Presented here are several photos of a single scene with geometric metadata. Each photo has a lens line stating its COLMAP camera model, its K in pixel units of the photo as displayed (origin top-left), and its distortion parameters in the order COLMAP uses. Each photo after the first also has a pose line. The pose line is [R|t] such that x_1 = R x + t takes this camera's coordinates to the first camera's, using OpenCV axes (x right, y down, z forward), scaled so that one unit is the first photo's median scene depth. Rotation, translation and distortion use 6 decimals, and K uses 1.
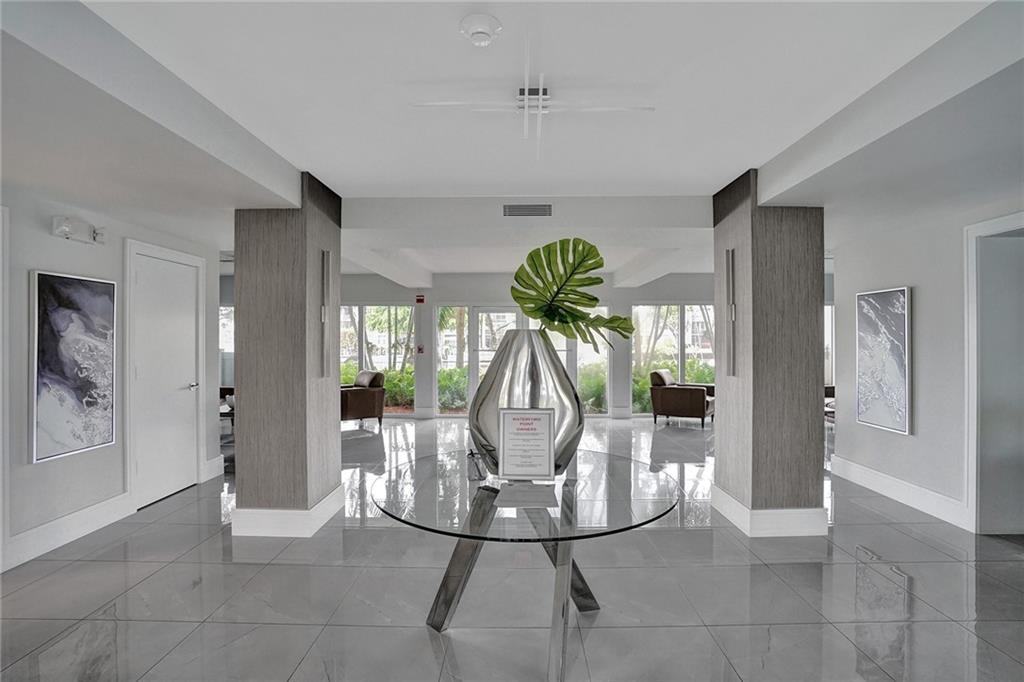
lens RADIAL K [[492.7, 0, 512.3], [0, 492.7, 338.0], [0, 0, 1]] dist [-0.056197, 0.019818]
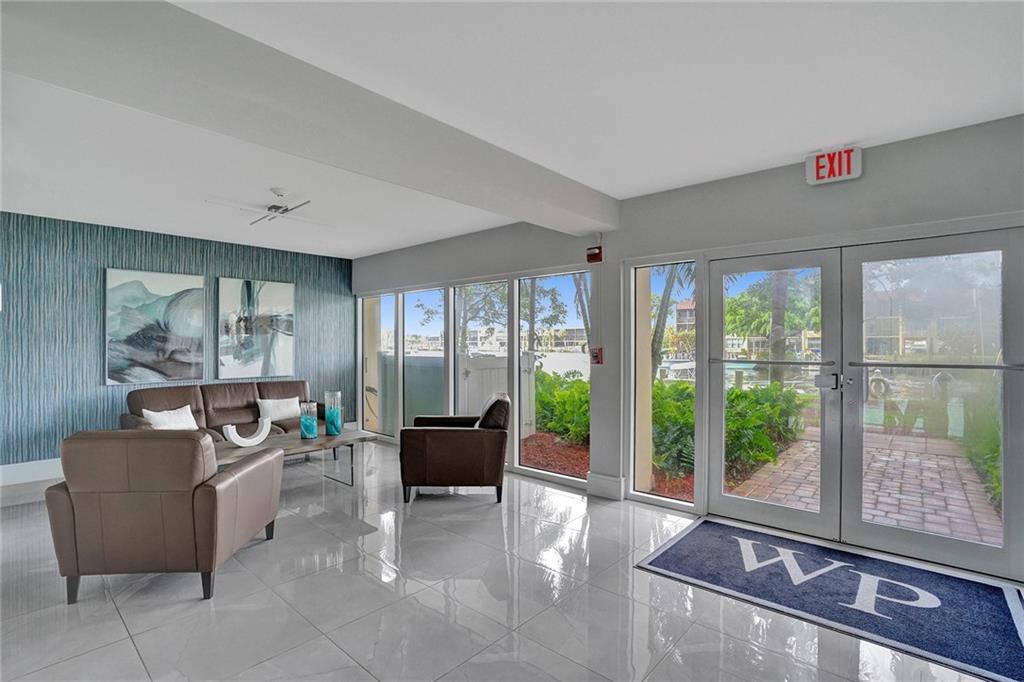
lens RADIAL K [[492.7, 0, 511.2], [0, 492.7, 341.7], [0, 0, 1]] dist [-0.056197, 0.019818]
pose [[0.753706, -0.003116, -0.657204, 0.072061], [0.000900, 0.999993, -0.003708, 0.010123], [0.657211, 0.002203, 0.753703, 0.565528]]
